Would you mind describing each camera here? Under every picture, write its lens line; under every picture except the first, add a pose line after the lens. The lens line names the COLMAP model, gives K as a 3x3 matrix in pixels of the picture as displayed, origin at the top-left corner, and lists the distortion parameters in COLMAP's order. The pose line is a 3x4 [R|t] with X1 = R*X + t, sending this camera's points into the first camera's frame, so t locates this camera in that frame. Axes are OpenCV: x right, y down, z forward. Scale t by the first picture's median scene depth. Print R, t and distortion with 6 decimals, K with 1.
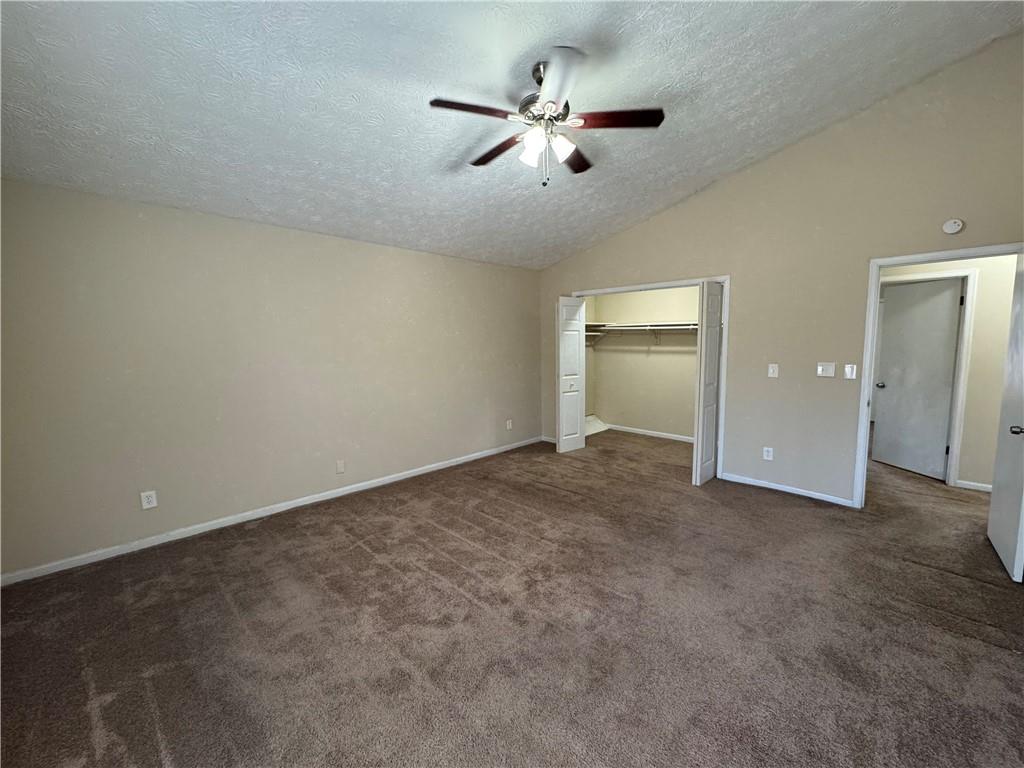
lens RADIAL K [[409.8, 0, 514.0], [0, 409.8, 383.1], [0, 0, 1]] dist [-0.000839, 0.000098]
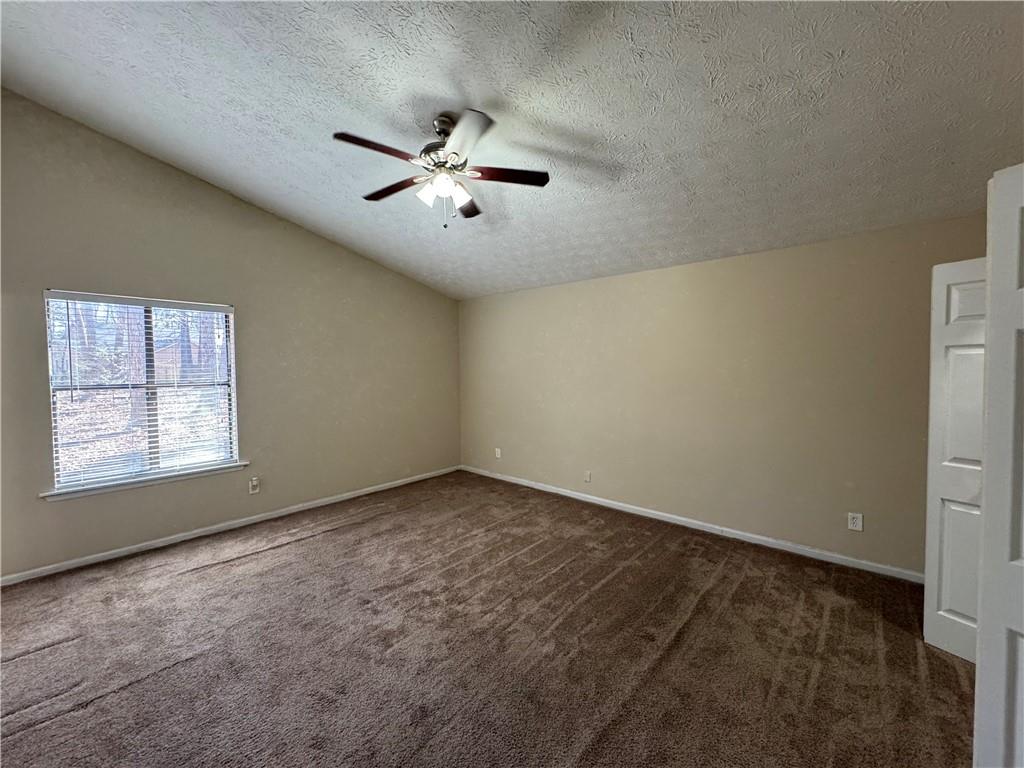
lens RADIAL K [[409.8, 0, 514.0], [0, 409.8, 383.1], [0, 0, 1]] dist [-0.000839, 0.000098]
pose [[0.056921, 0.048182, -0.997215, 0.917864], [-0.101375, 0.993951, 0.042238, -0.110173], [0.993219, 0.098689, 0.061462, 0.911232]]
